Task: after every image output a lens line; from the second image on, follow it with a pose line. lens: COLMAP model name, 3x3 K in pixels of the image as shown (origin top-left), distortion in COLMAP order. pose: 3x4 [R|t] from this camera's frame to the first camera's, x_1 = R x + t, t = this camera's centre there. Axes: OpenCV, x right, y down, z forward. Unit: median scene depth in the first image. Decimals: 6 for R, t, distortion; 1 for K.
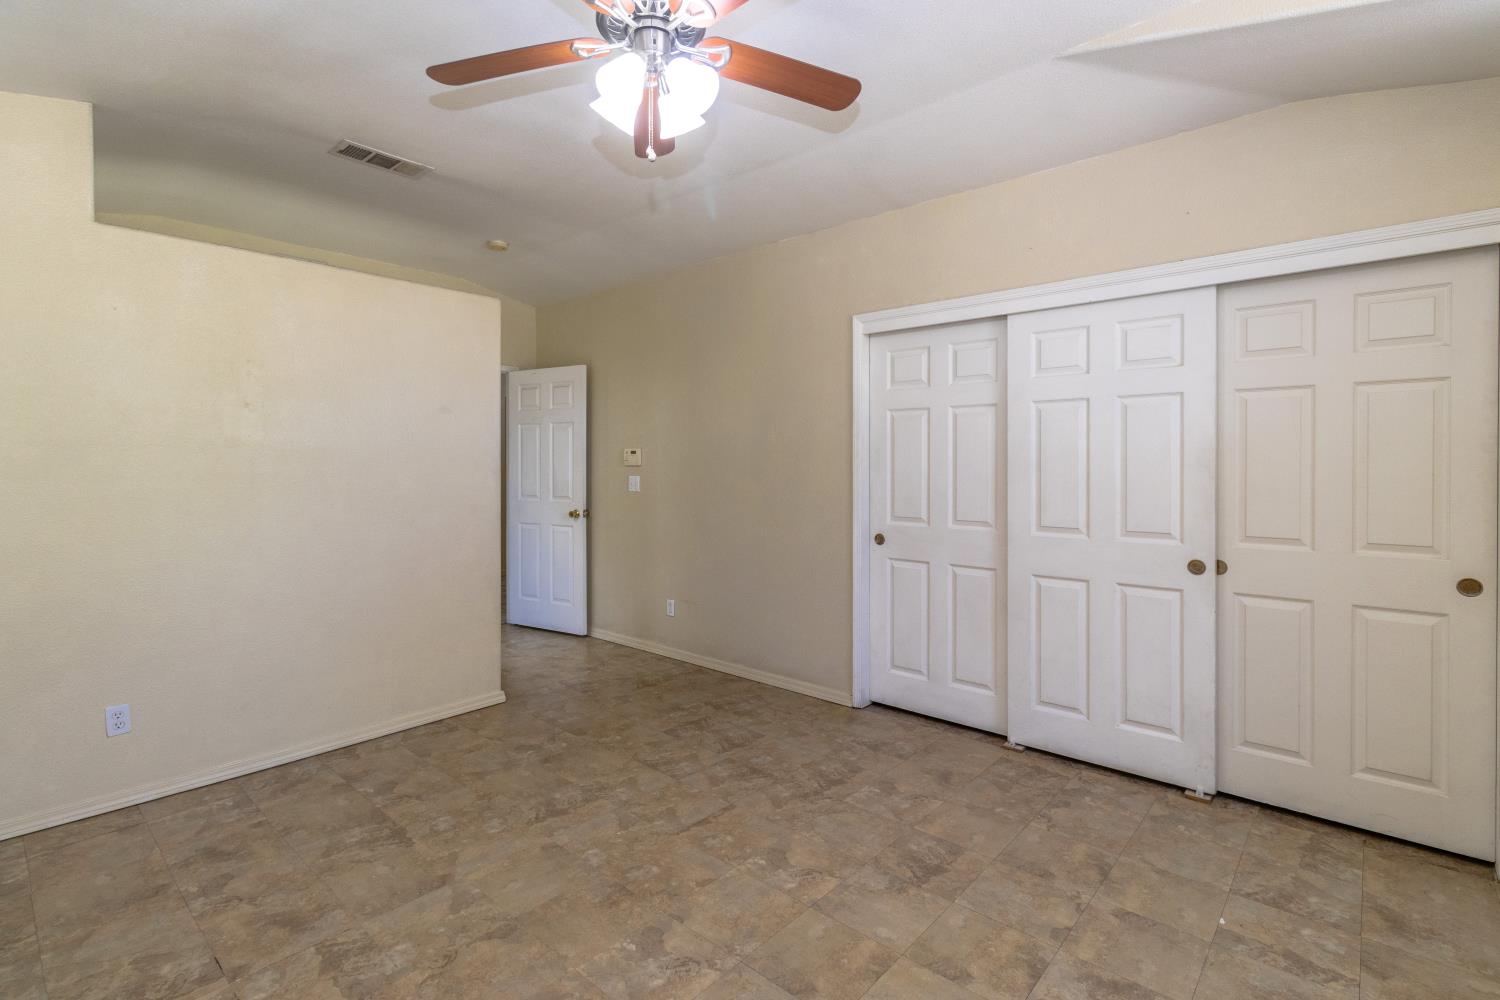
lens RADIAL K [[697.9, 0, 749.6], [0, 697.9, 466.0], [0, 0, 1]] dist [-0.000374, -0.000320]
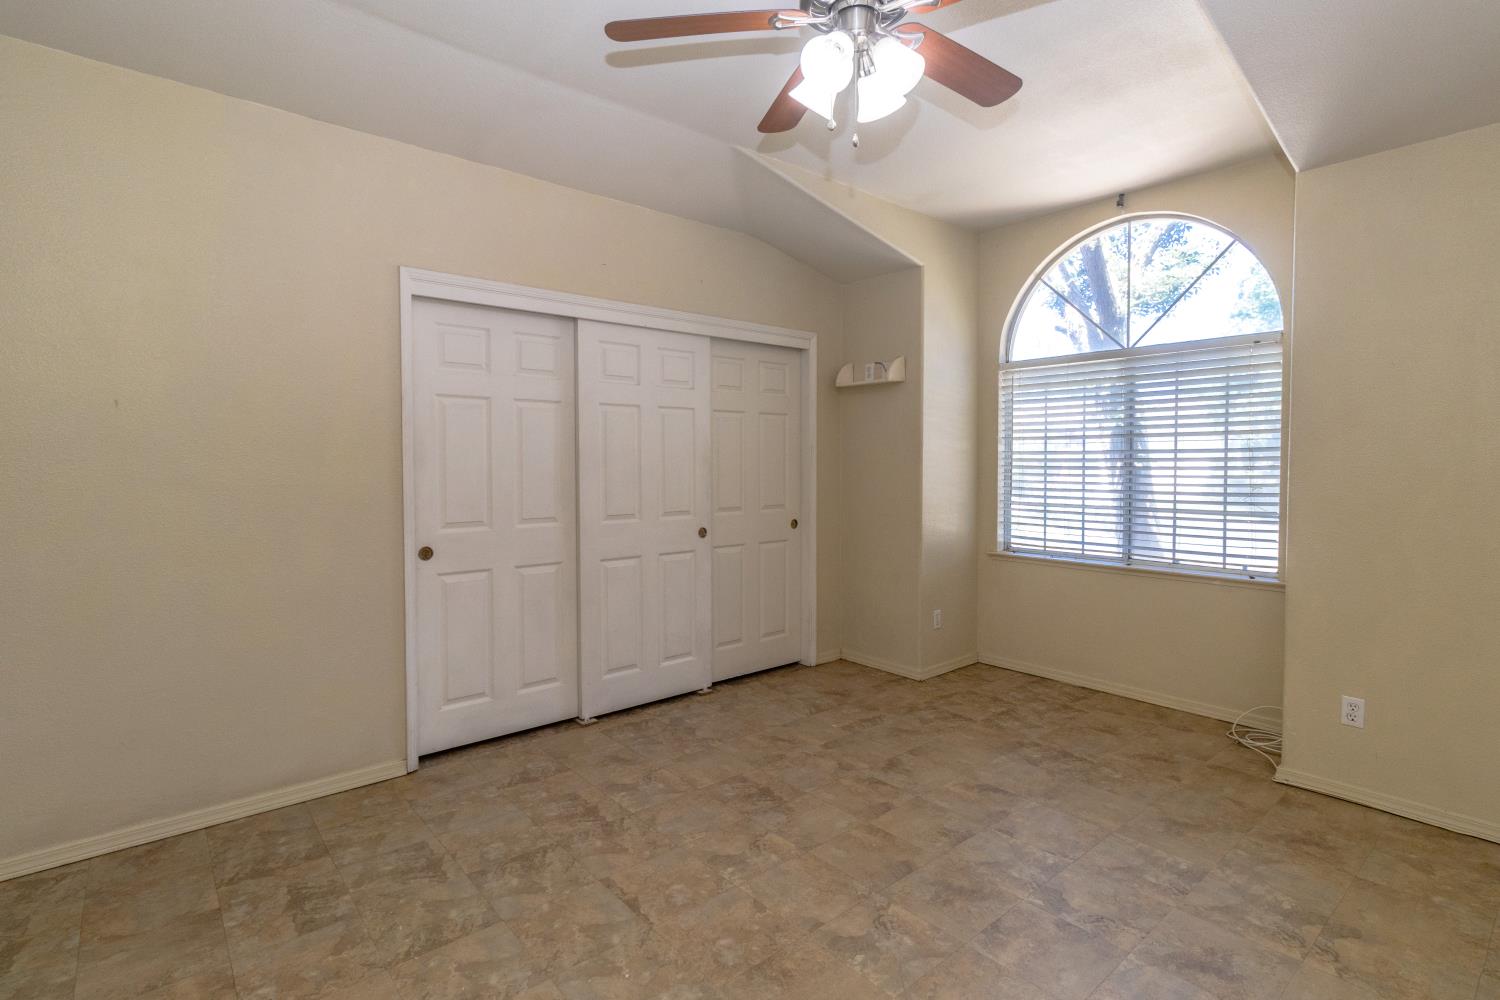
lens RADIAL K [[725.3, 0, 751.2], [0, 725.3, 483.0], [0, 0, 1]] dist [0.000242, 0.000379]
pose [[0.136980, -0.030887, 0.990092, -0.837896], [0.003011, 0.999522, 0.030765, -0.002300], [-0.990569, -0.001233, 0.137007, 0.724976]]
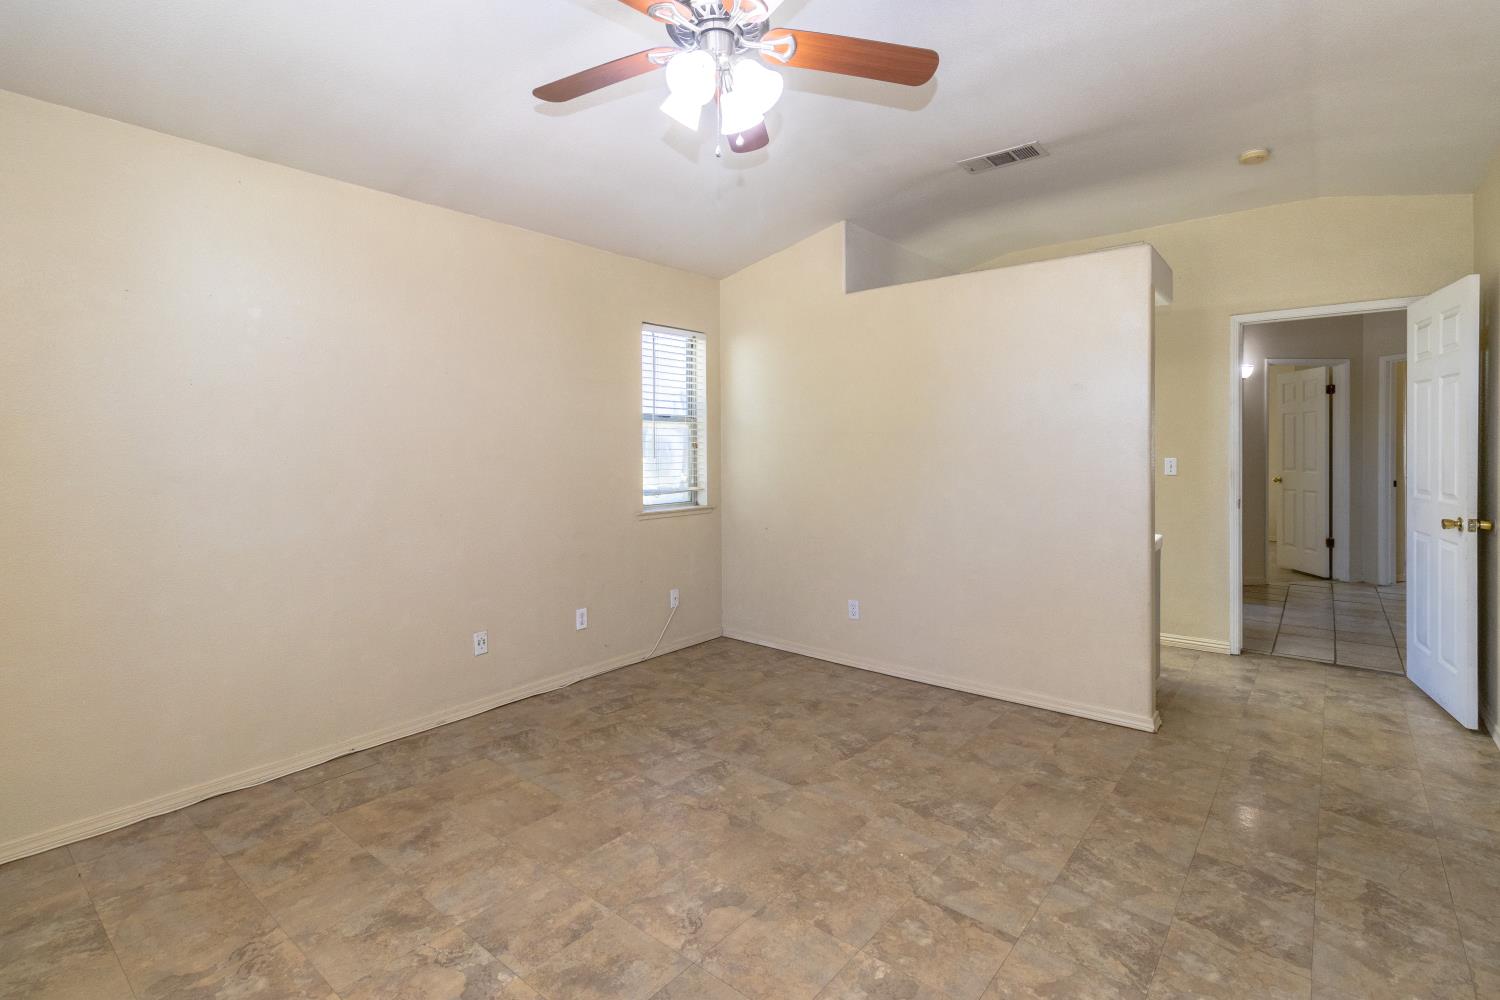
lens RADIAL K [[704.4, 0, 761.8], [0, 704.4, 461.3], [0, 0, 1]] dist [0.000056, 0.000447]
pose [[0.048783, 0.020843, -0.998592, 0.660789], [0.003355, 0.999773, 0.021032, -0.002699], [0.998804, -0.004376, 0.048702, 0.729453]]
